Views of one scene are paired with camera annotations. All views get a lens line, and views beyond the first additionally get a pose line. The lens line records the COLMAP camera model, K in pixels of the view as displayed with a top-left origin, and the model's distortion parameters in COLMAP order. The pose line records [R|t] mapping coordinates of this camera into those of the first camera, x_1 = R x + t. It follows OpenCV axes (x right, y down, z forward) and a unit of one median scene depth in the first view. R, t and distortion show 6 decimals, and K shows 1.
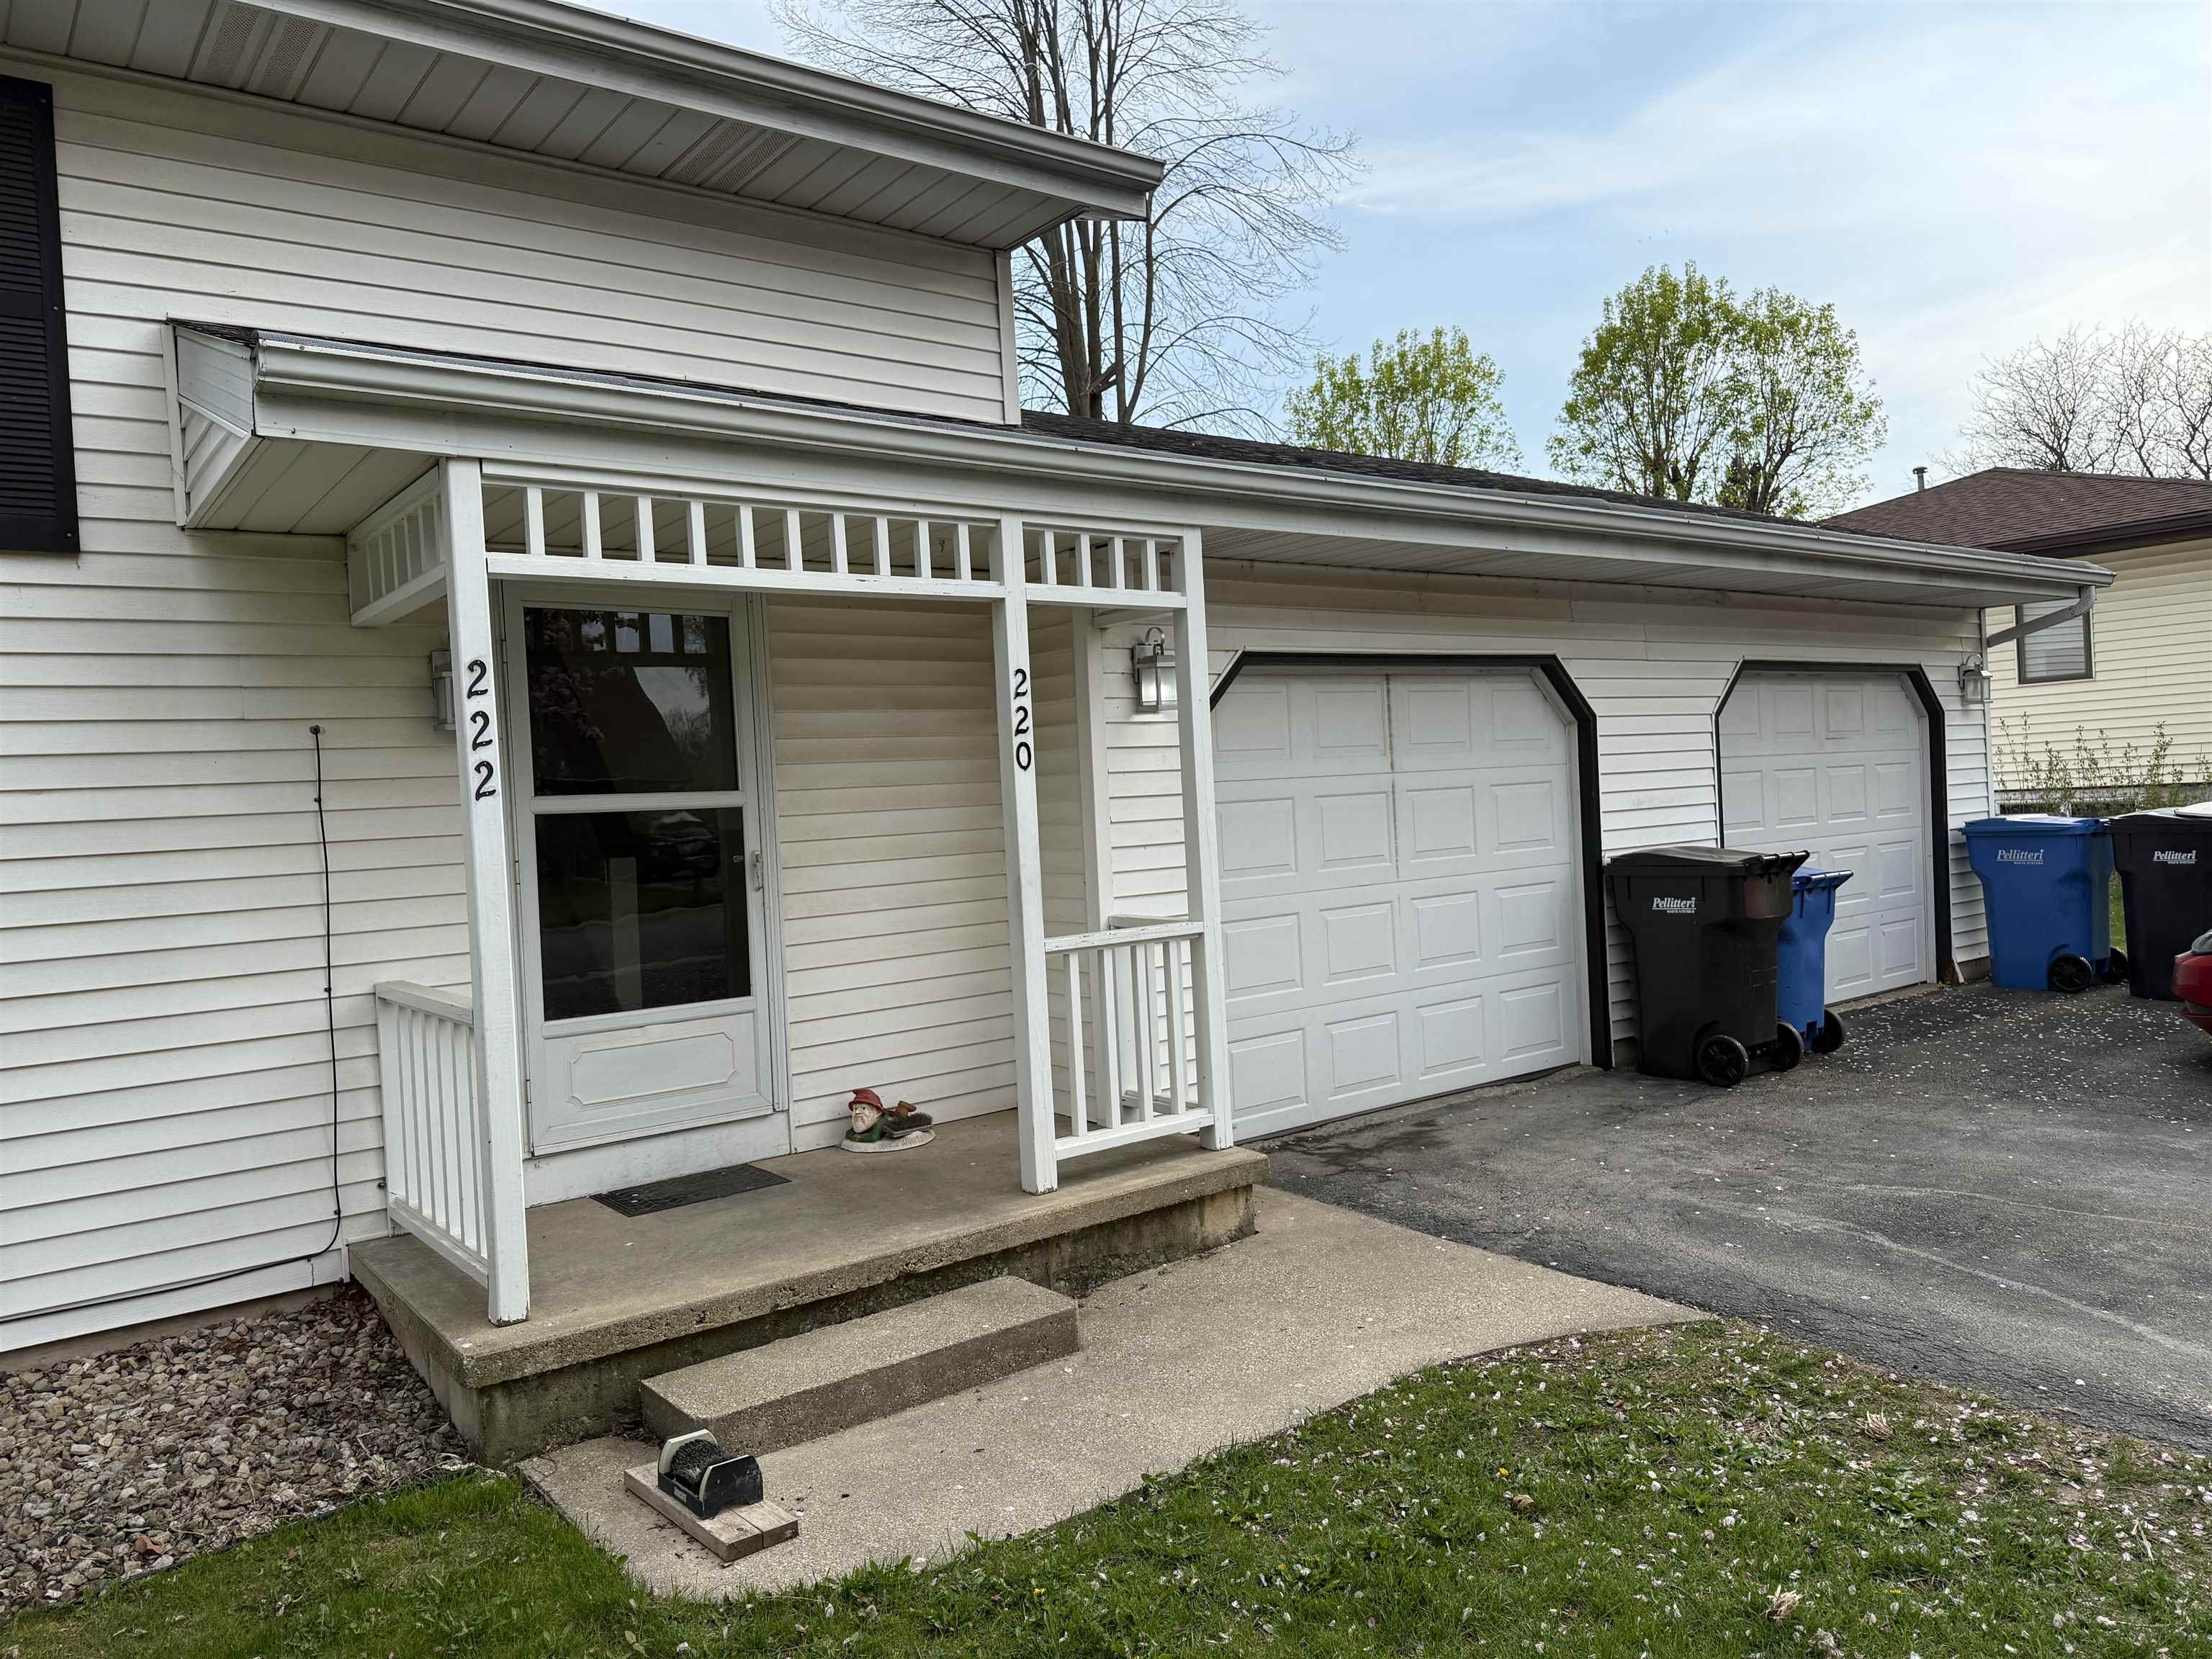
lens RADIAL K [[1532.0, 0, 1106.0], [0, 1532.0, 829.5], [0, 0, 1]] dist [0.076708, -0.068618]
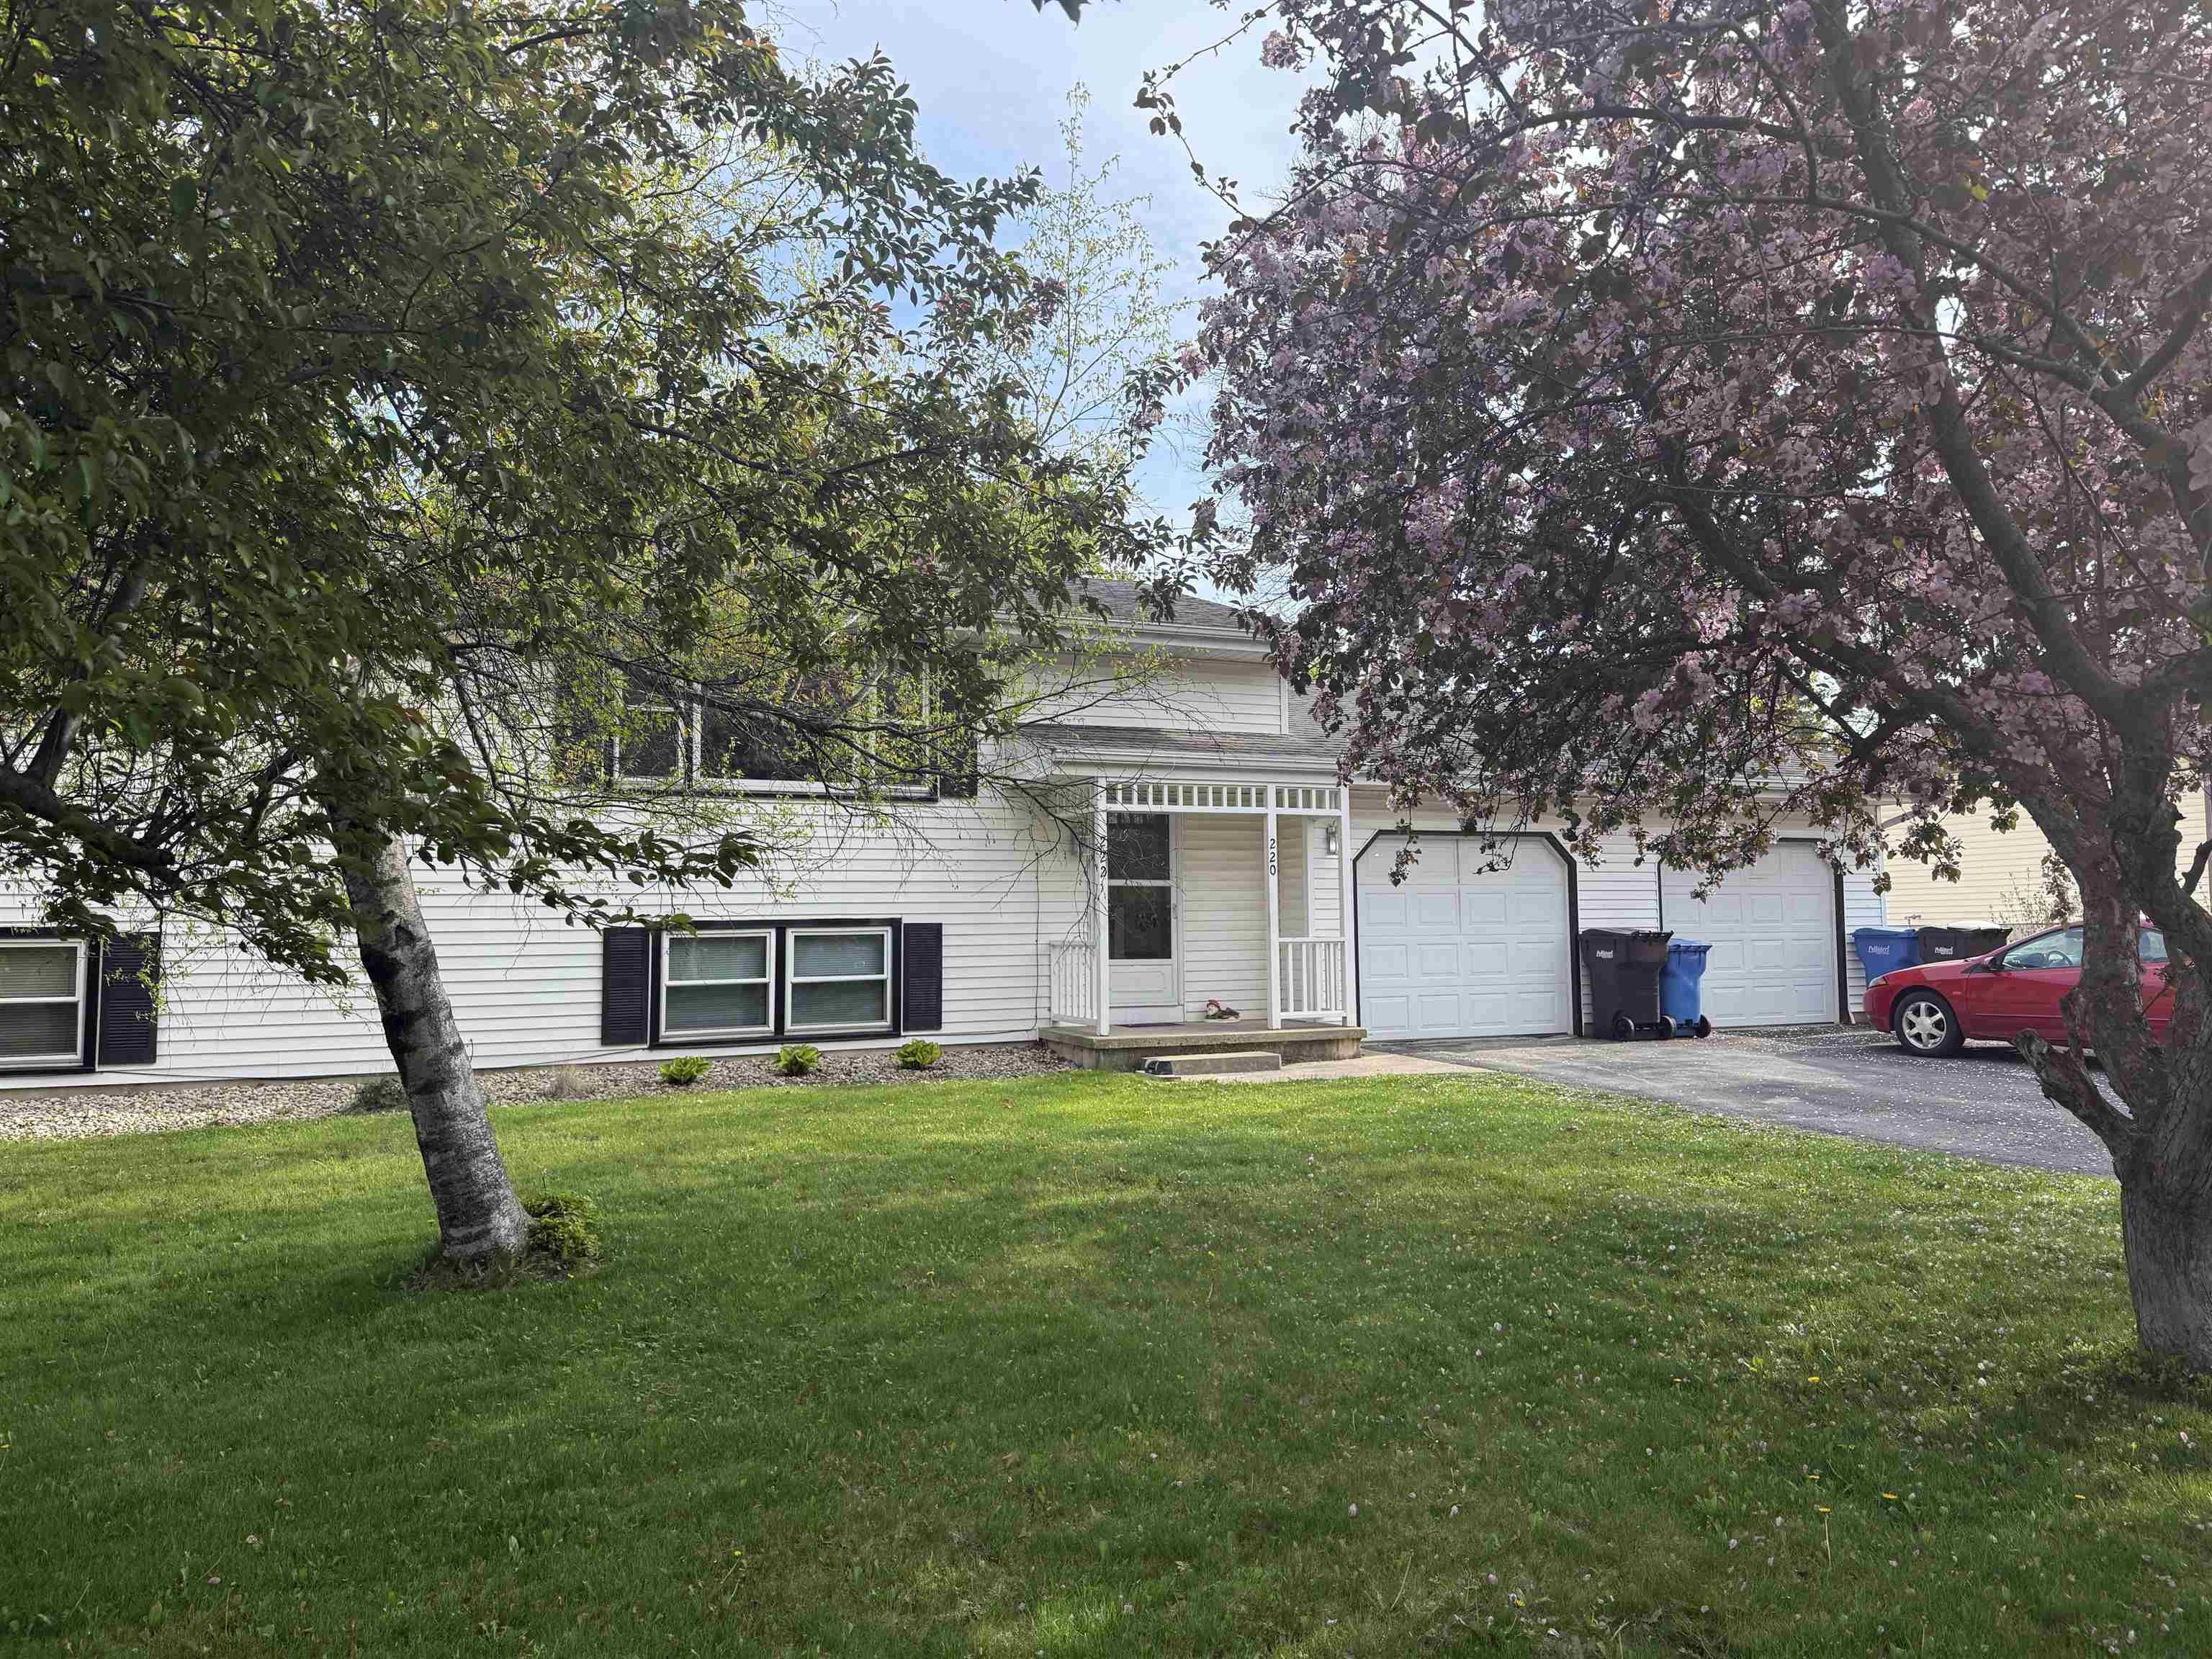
lens RADIAL K [[1532.0, 0, 1106.0], [0, 1532.0, 829.5], [0, 0, 1]] dist [0.076708, -0.068618]
pose [[0.970491, 0.023517, -0.239989, 0.317544], [-0.043000, 0.996159, -0.076274, 0.103975], [0.237274, 0.084343, 0.967775, -1.763325]]
